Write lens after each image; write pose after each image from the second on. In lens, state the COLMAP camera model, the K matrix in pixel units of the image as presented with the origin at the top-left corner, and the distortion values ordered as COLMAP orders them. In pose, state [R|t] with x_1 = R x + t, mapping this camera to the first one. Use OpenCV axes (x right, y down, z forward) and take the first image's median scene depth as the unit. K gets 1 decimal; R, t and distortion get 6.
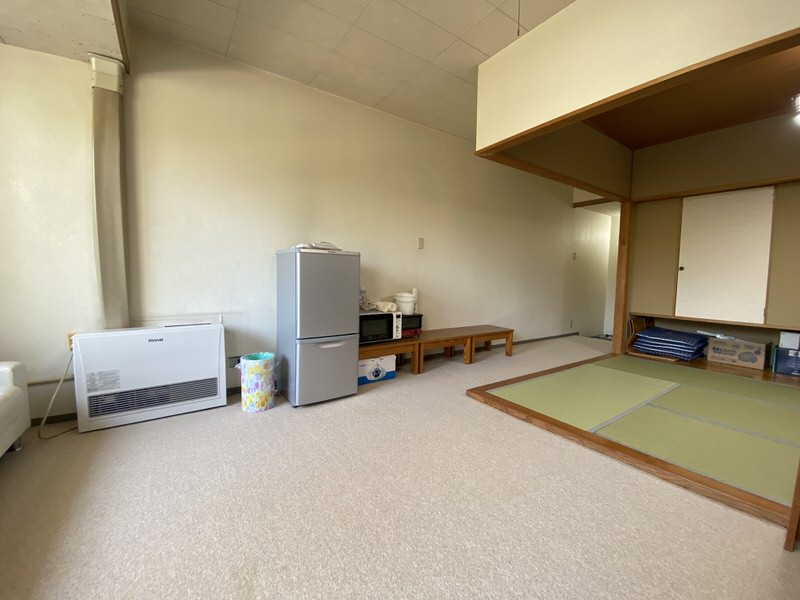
lens RADIAL K [[325.3, 0, 399.8], [0, 325.3, 296.9], [0, 0, 1]] dist [0.035511, -0.025855]
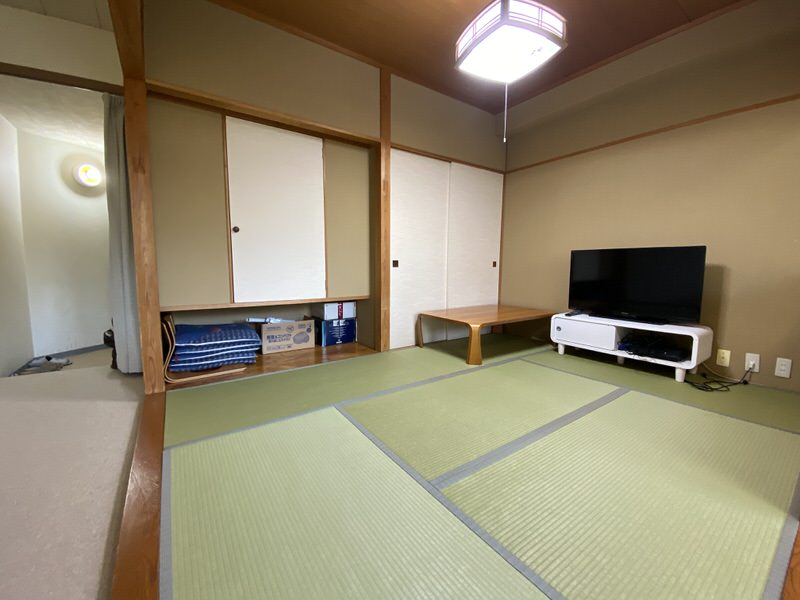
lens RADIAL K [[325.3, 0, 399.8], [0, 325.3, 296.9], [0, 0, 1]] dist [0.035511, -0.025855]
pose [[0.002781, -0.120109, 0.992757, 0.209320], [0.063791, 0.990760, 0.119689, -0.011813], [-0.997959, 0.062996, 0.010417, 0.714930]]
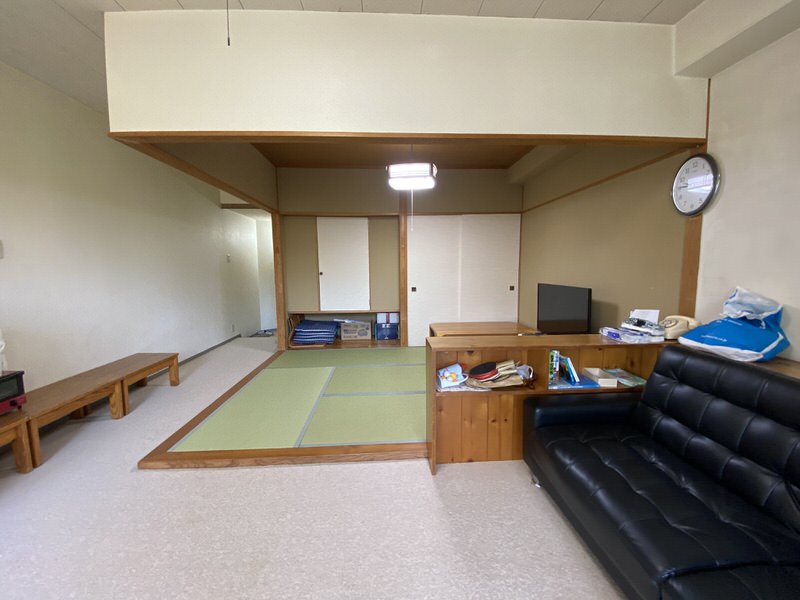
lens RADIAL K [[325.3, 0, 399.8], [0, 325.3, 296.9], [0, 0, 1]] dist [0.035511, -0.025855]
pose [[0.534213, -0.105515, 0.838739, -0.044734], [0.080252, 0.994029, 0.073936, -0.067579], [-0.841532, 0.027813, 0.539491, 0.075872]]
